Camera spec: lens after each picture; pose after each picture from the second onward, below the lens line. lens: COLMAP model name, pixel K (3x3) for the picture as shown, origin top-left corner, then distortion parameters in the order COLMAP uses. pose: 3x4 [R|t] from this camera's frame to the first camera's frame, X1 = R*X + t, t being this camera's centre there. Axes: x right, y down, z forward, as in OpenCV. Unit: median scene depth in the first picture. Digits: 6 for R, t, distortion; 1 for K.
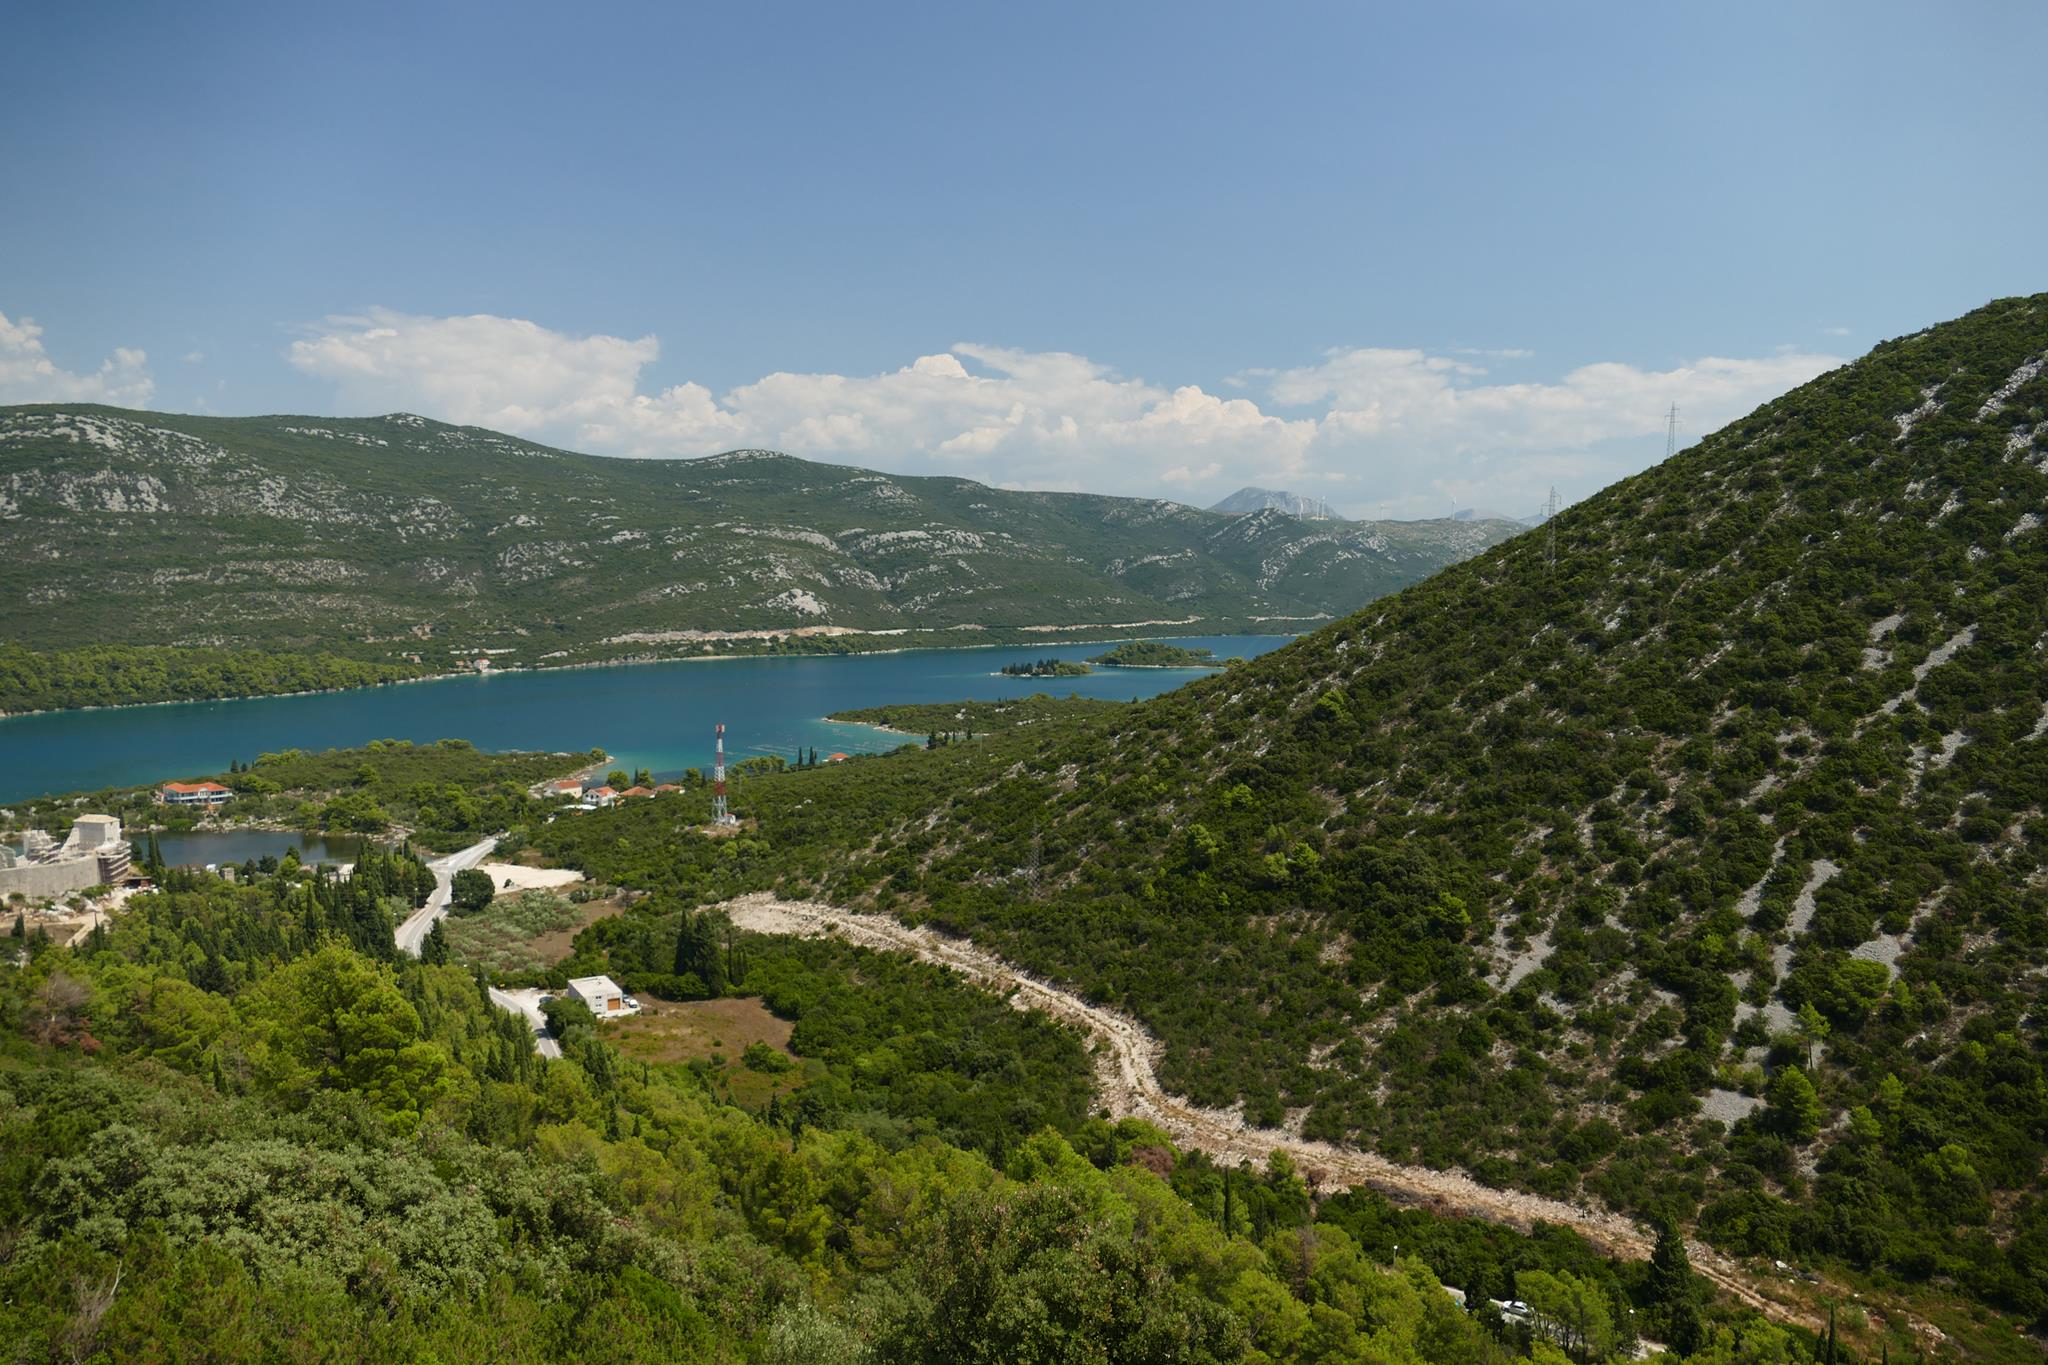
lens RADIAL K [[1471.5, 0, 1020.7], [0, 1471.5, 687.3], [0, 0, 1]] dist [-0.013875, 0.008047]
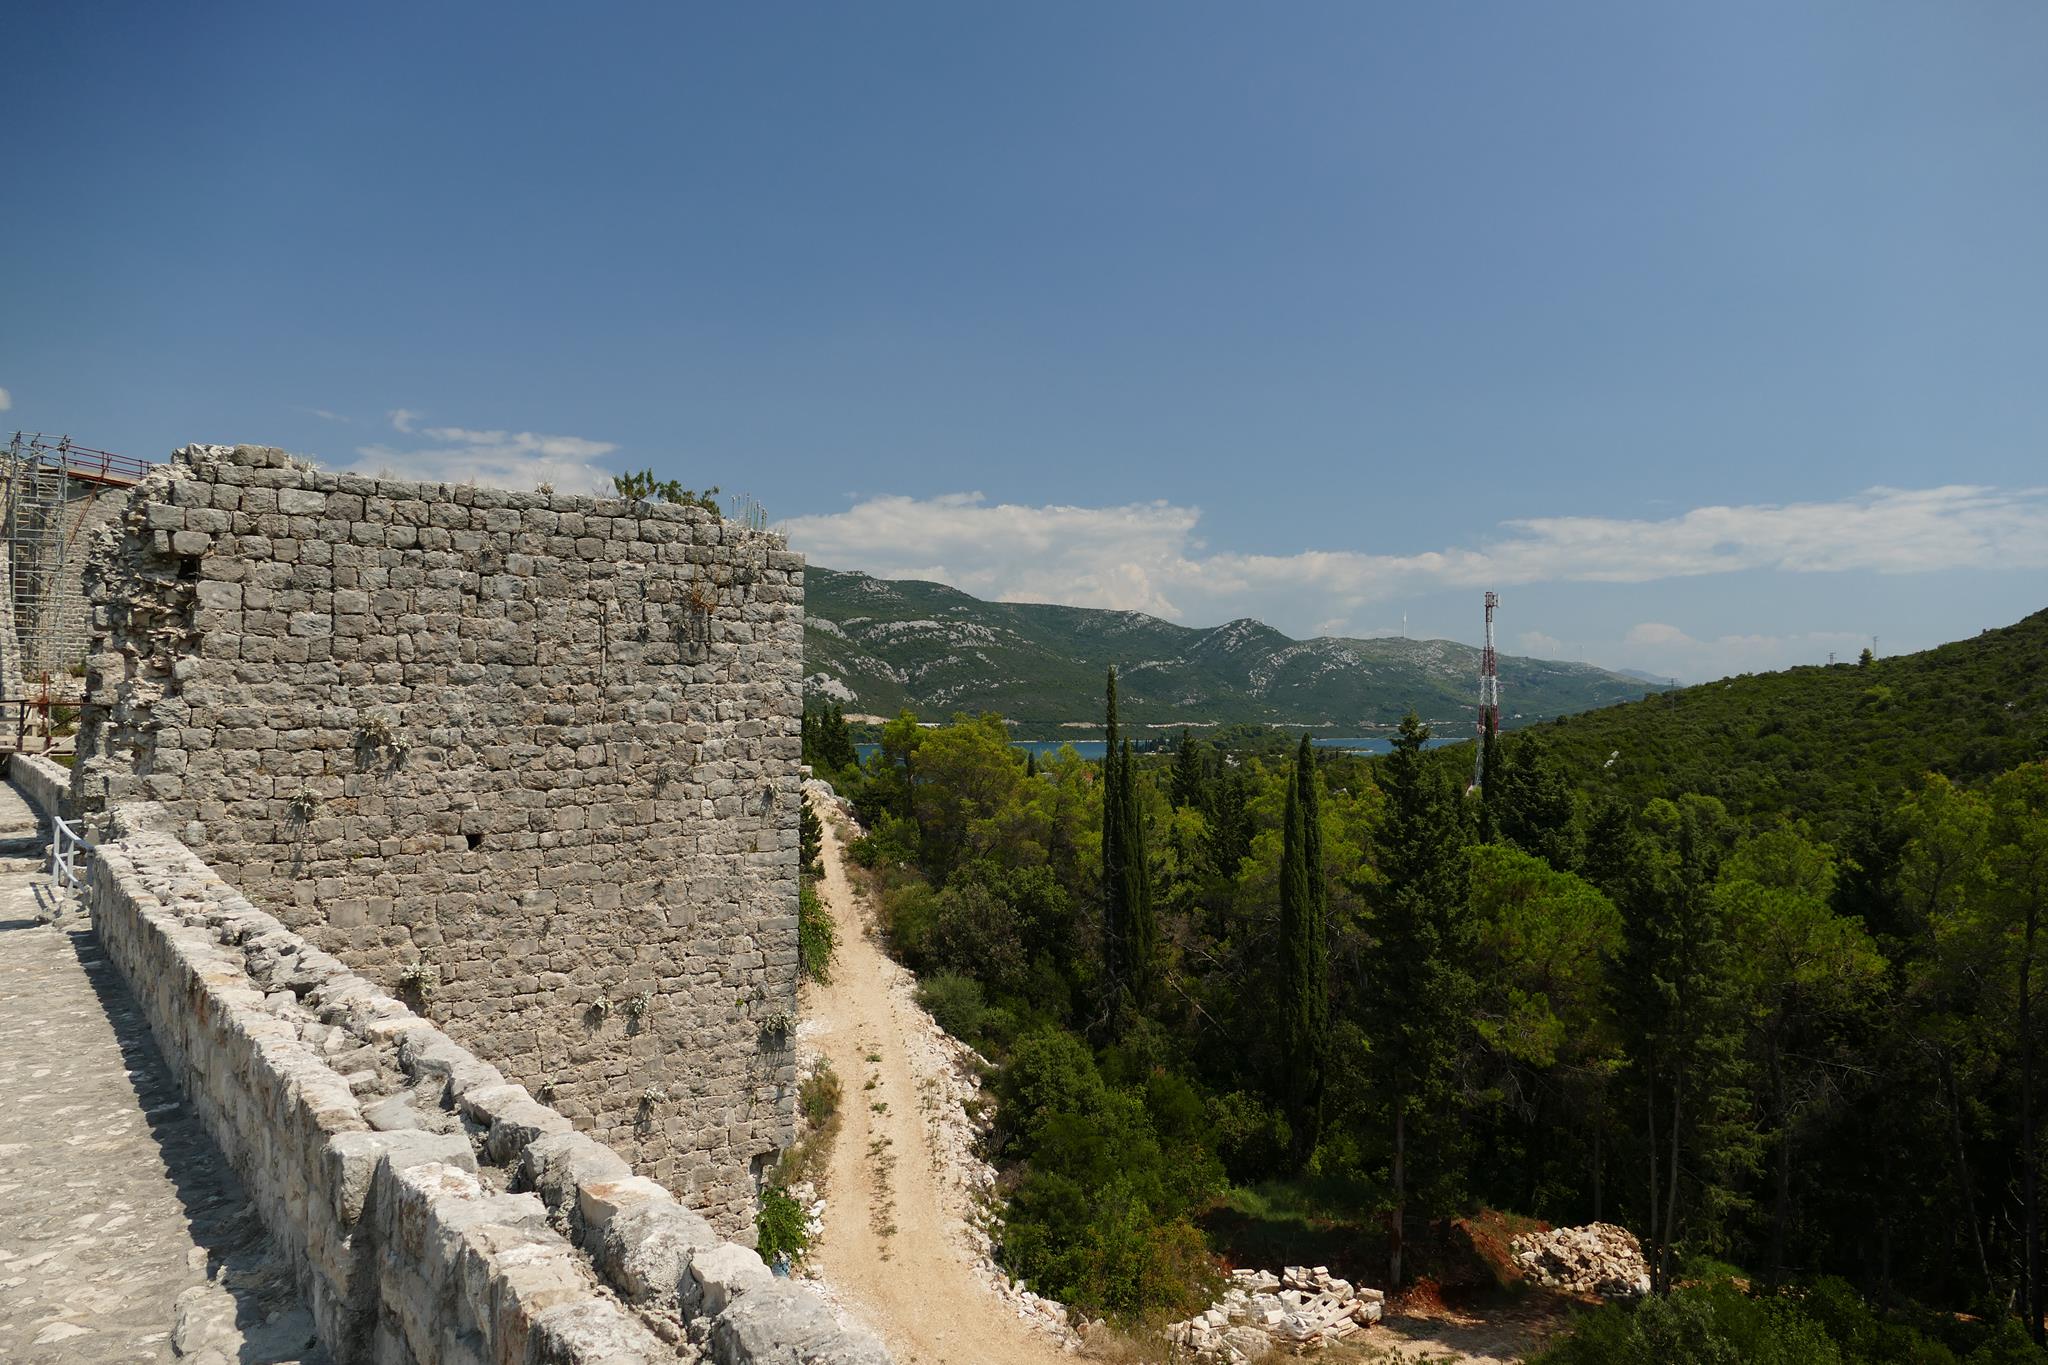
lens RADIAL K [[1471.5, 0, 1023.0], [0, 1471.5, 671.7], [0, 0, 1]] dist [-0.013875, 0.008047]
pose [[0.996321, -0.002739, 0.085652, -0.131039], [0.012172, 0.993878, -0.109809, 0.034241], [-0.084827, 0.110447, 0.990255, 0.164751]]
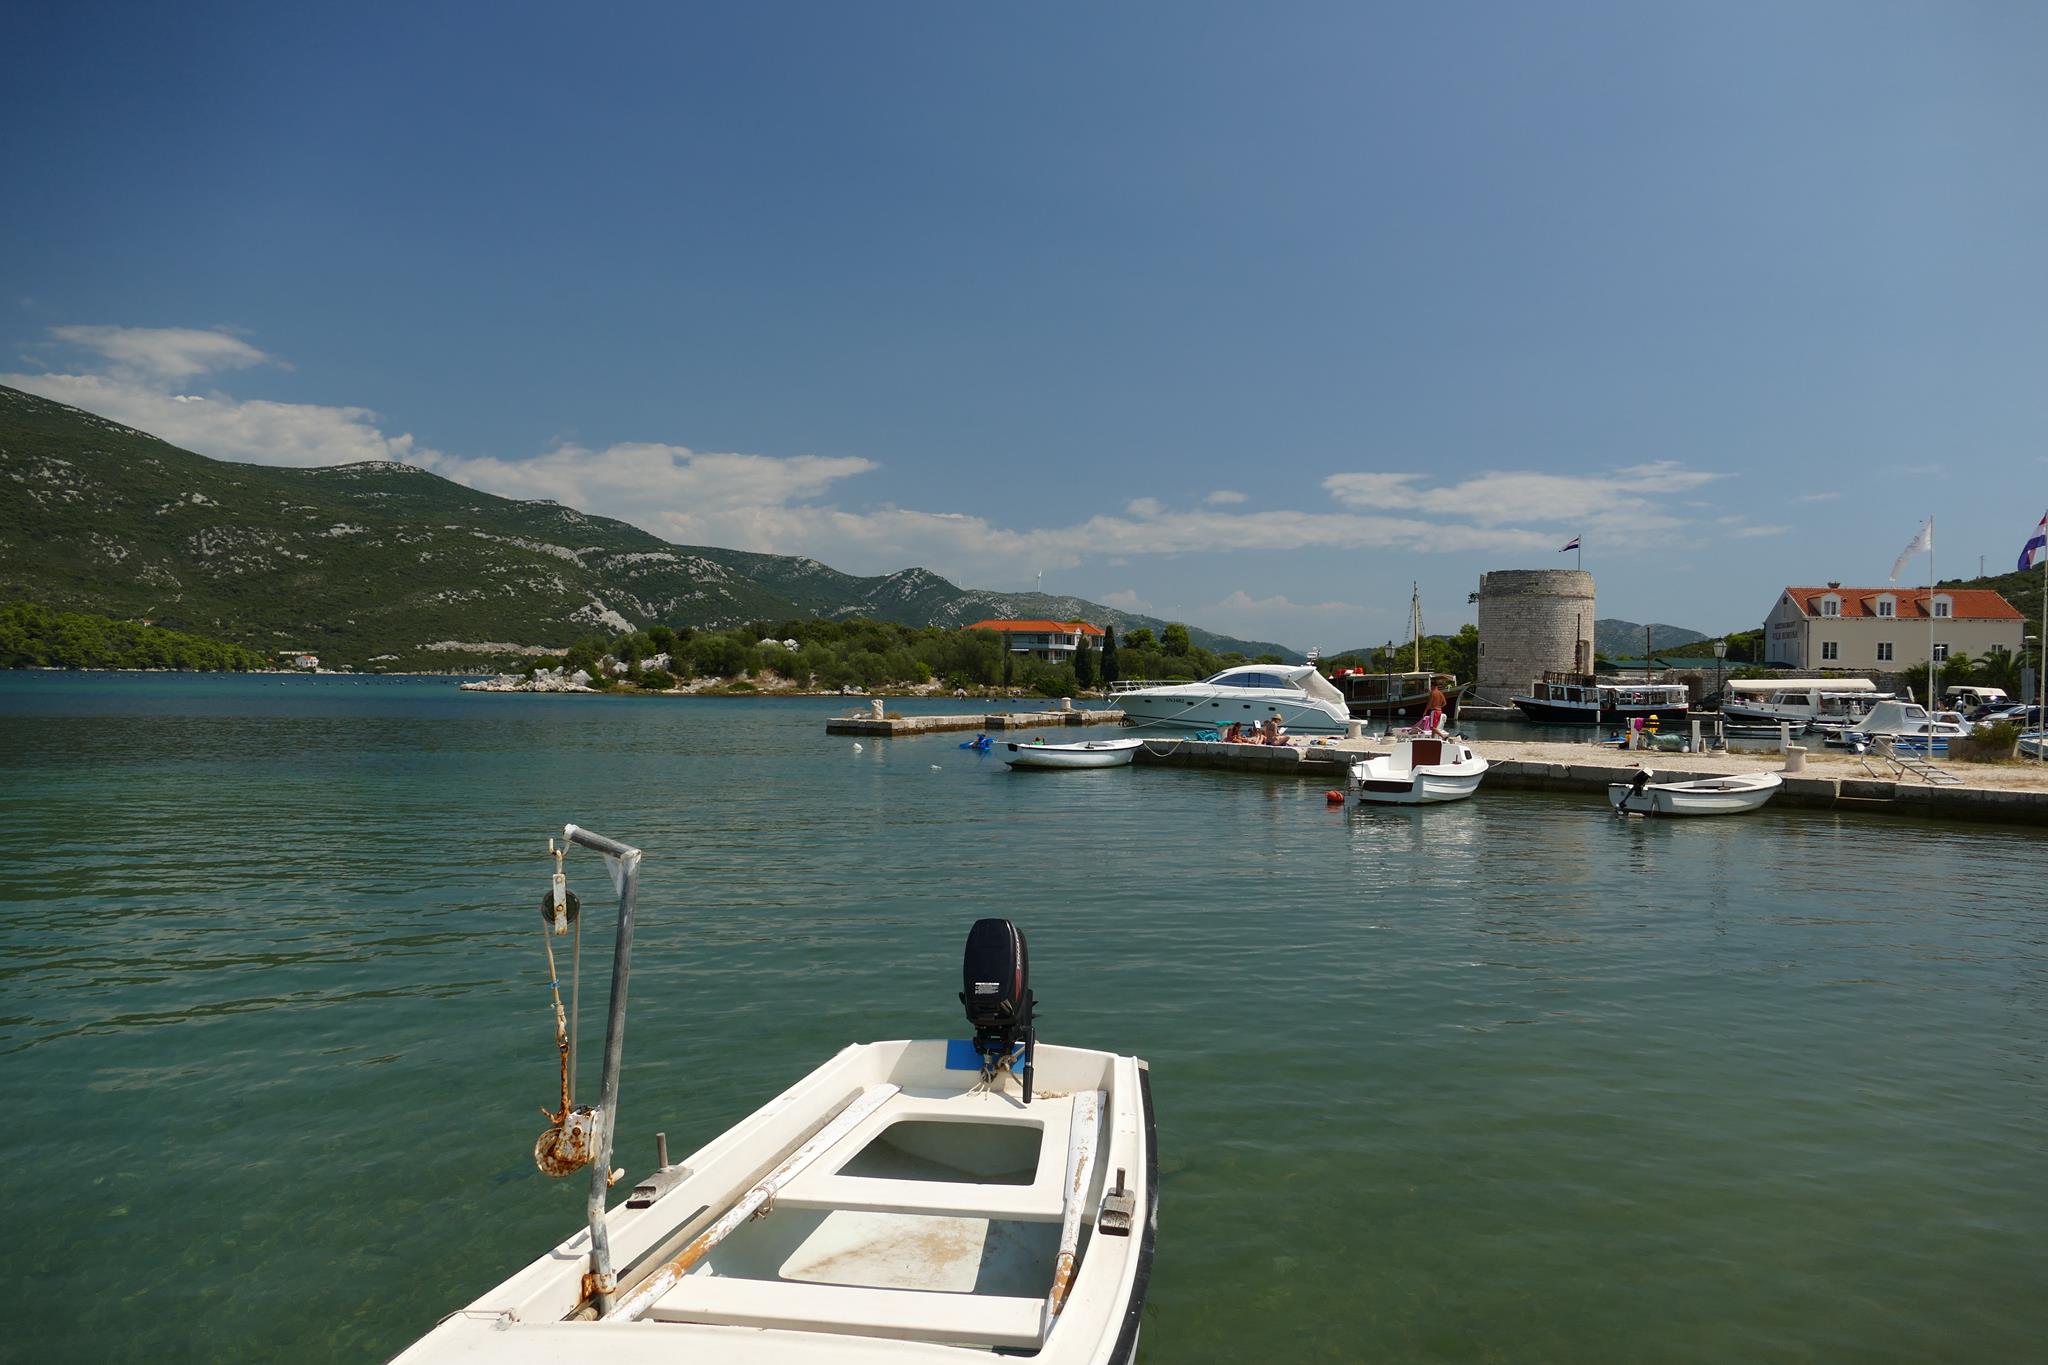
lens RADIAL K [[1471.5, 0, 1025.3], [0, 1471.5, 674.2], [0, 0, 1]] dist [-0.013875, 0.008047]
pose [[0.926599, 0.001828, 0.376046, -0.282600], [0.028394, 0.996794, -0.074809, 0.043309], [-0.374977, 0.079996, 0.923576, 0.238520]]
